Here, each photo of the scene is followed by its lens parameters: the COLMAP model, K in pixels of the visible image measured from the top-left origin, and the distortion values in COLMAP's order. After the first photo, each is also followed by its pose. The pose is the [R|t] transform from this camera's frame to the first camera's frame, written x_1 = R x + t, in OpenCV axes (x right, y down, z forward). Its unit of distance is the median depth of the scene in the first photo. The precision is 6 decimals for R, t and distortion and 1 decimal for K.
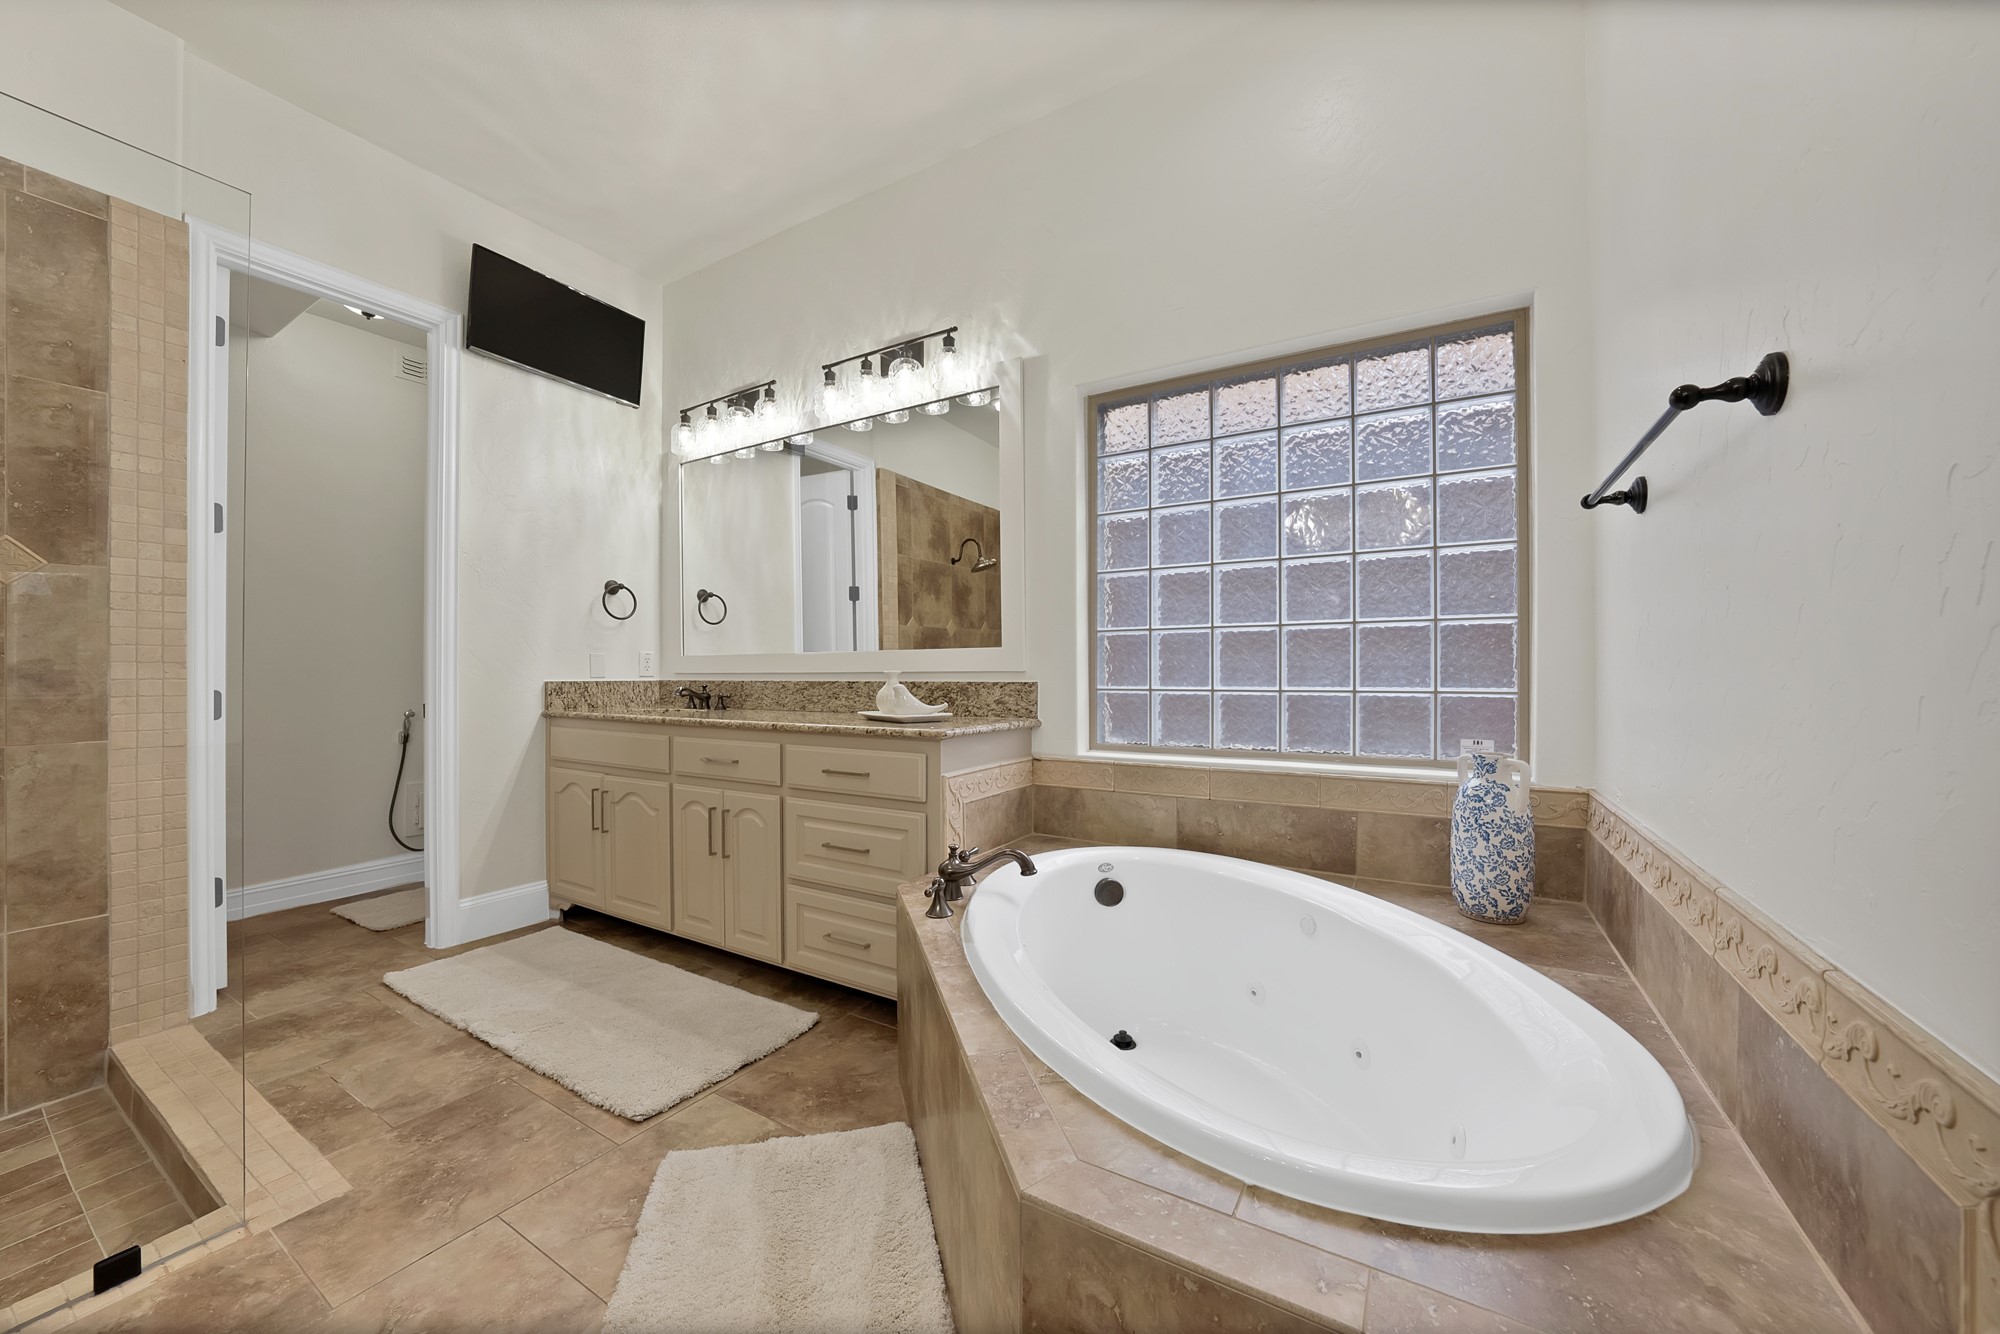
lens RADIAL K [[712.9, 0, 1000.0], [0, 712.9, 667.0], [0, 0, 1]] dist [-0.000022, 0.000051]
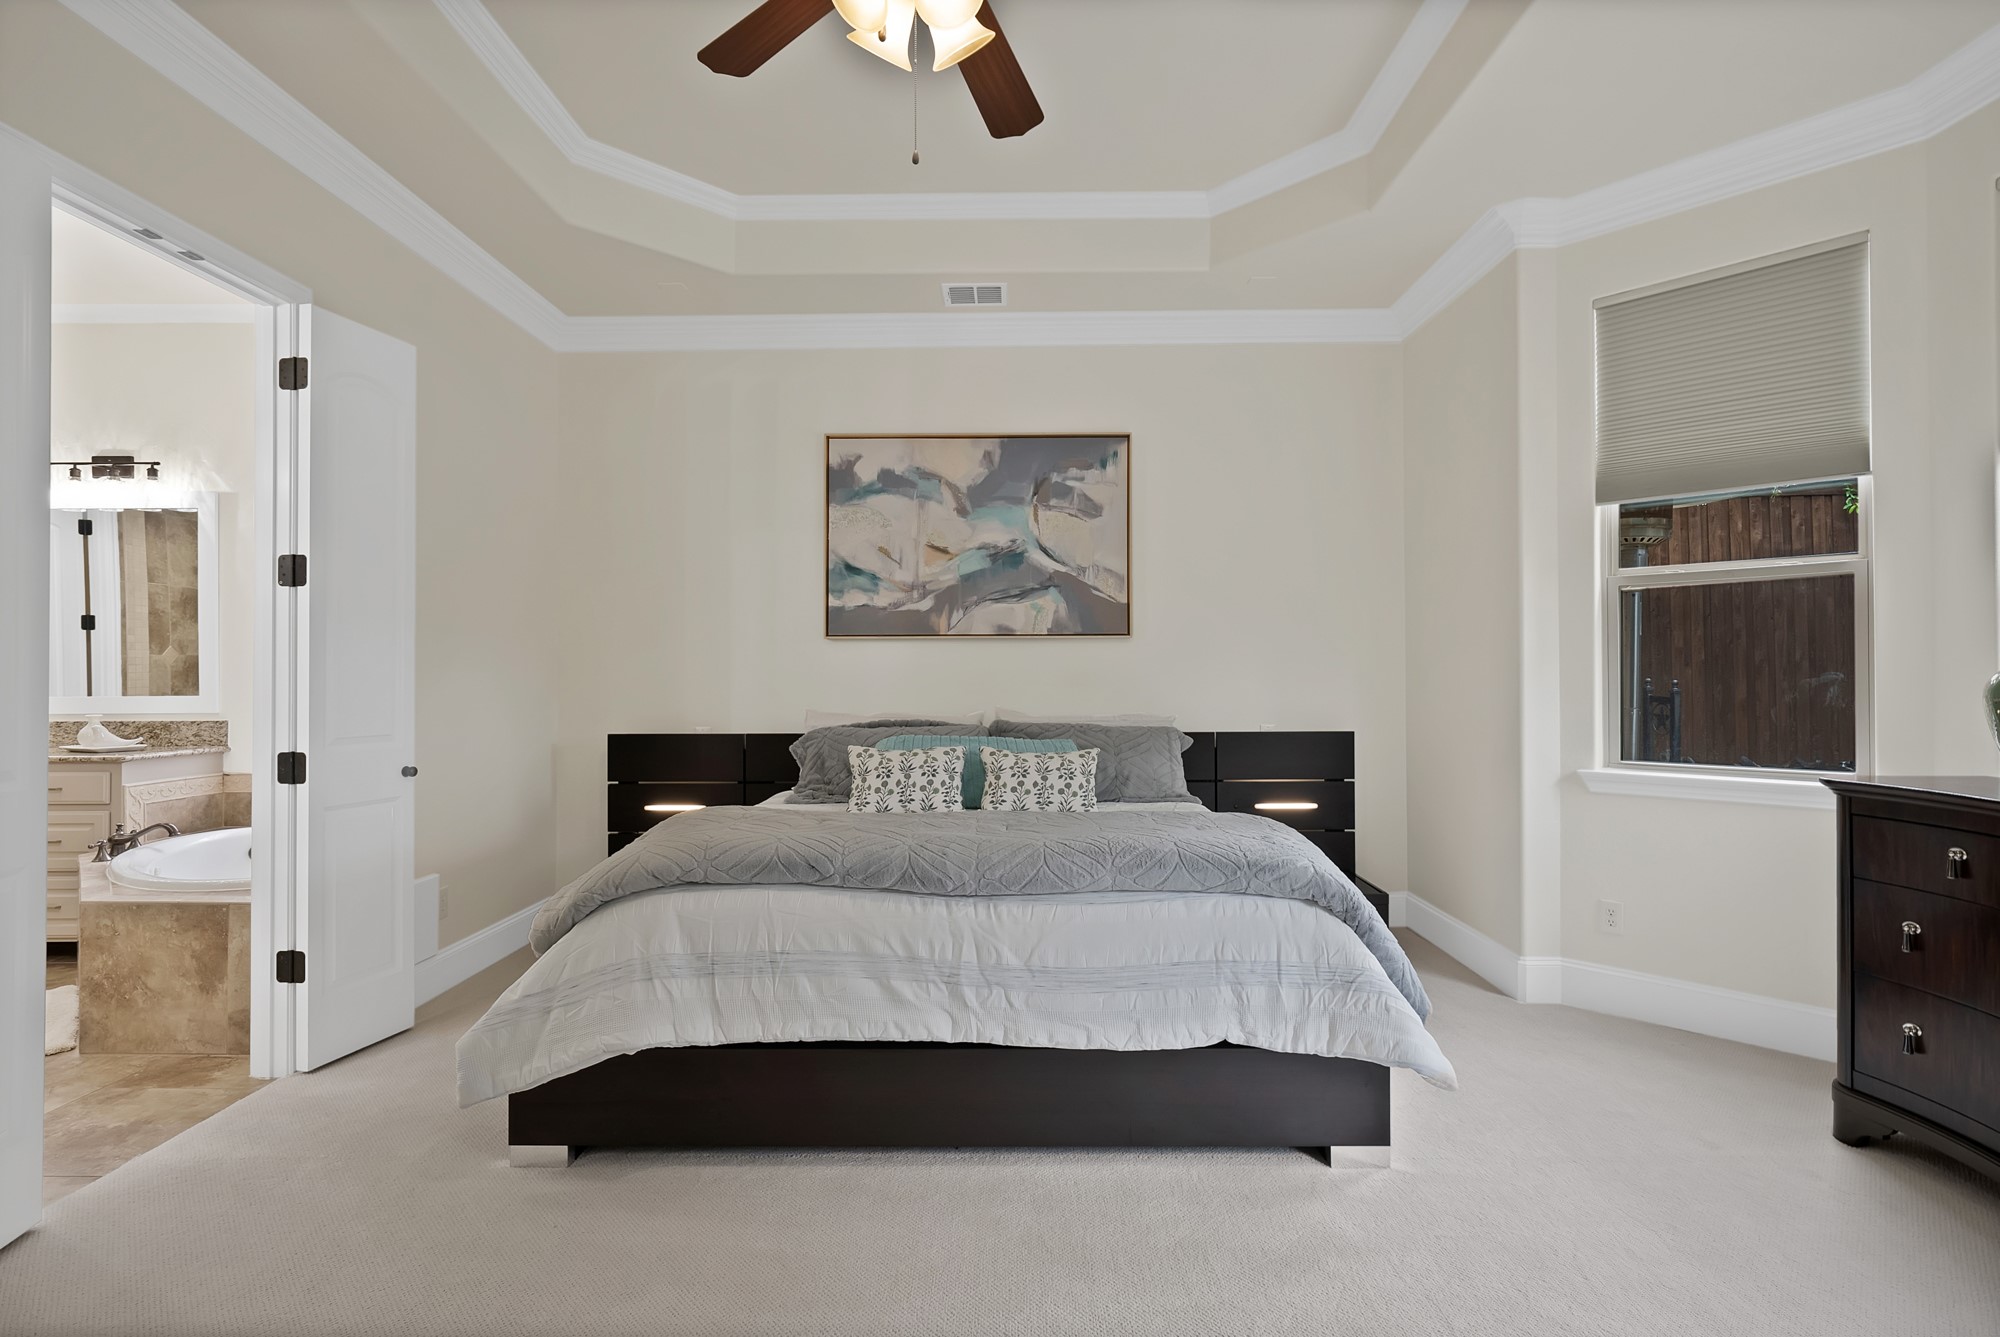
lens RADIAL K [[940.2, 0, 996.7], [0, 940.2, 664.5], [0, 0, 1]] dist [-0.004525, -0.000164]
pose [[0.865176, 0.004937, 0.501444, 0.440900], [-0.002452, 0.999981, -0.005614, -0.084226], [-0.501463, 0.003627, 0.865172, -1.396205]]
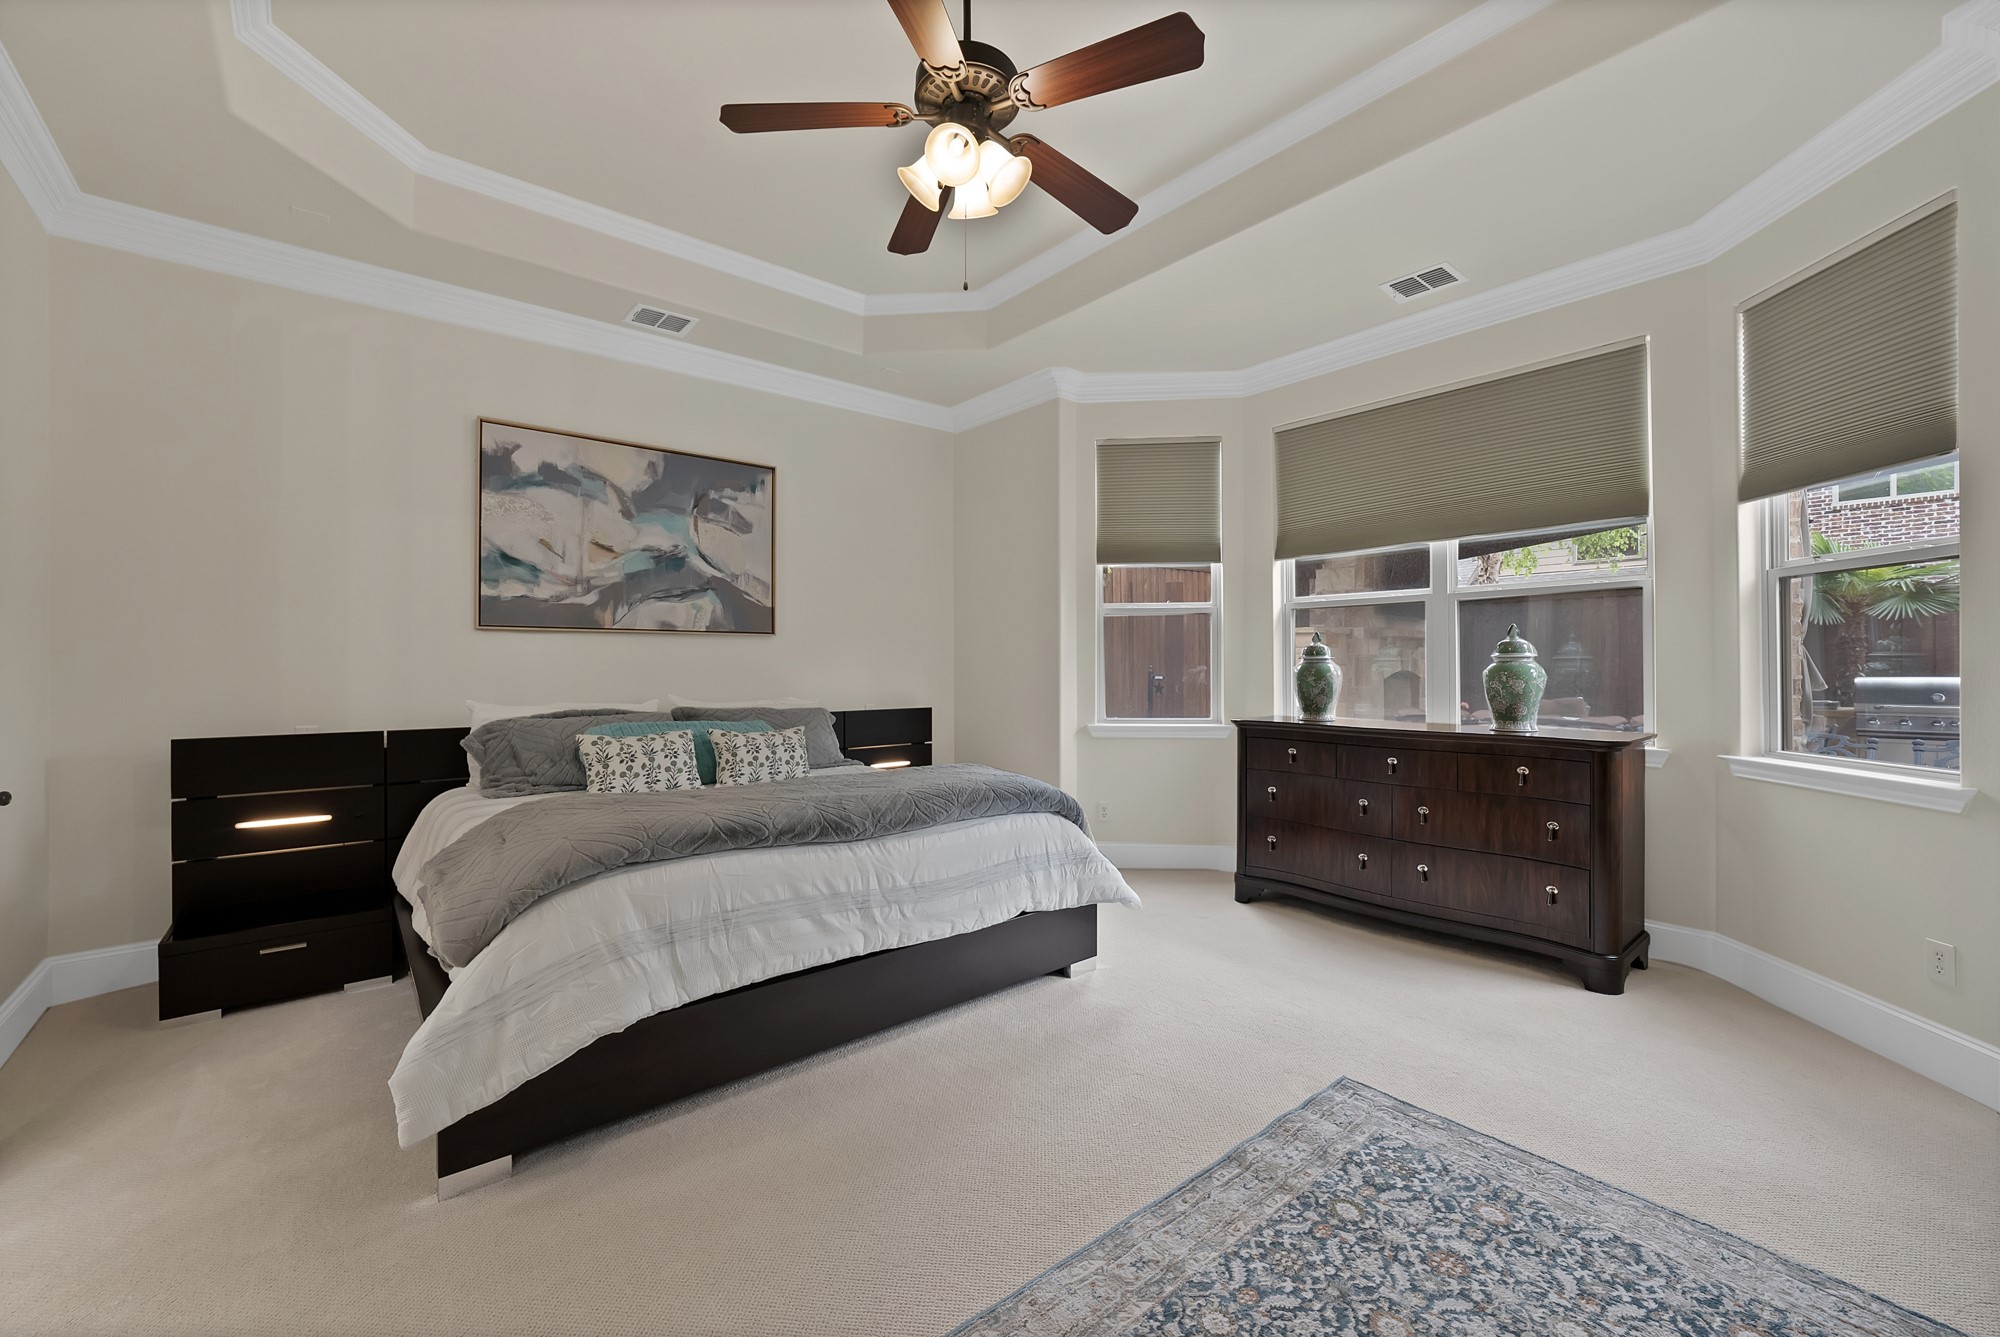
lens RADIAL K [[804.2, 0, 991.7], [0, 804.2, 665.3], [0, 0, 1]] dist [-0.015842, 0.000185]
pose [[0.329176, 0.003395, 0.944263, -0.035415], [-0.005878, 0.999982, -0.001546, -0.078336], [-0.944250, -0.005041, 0.329190, -1.046316]]
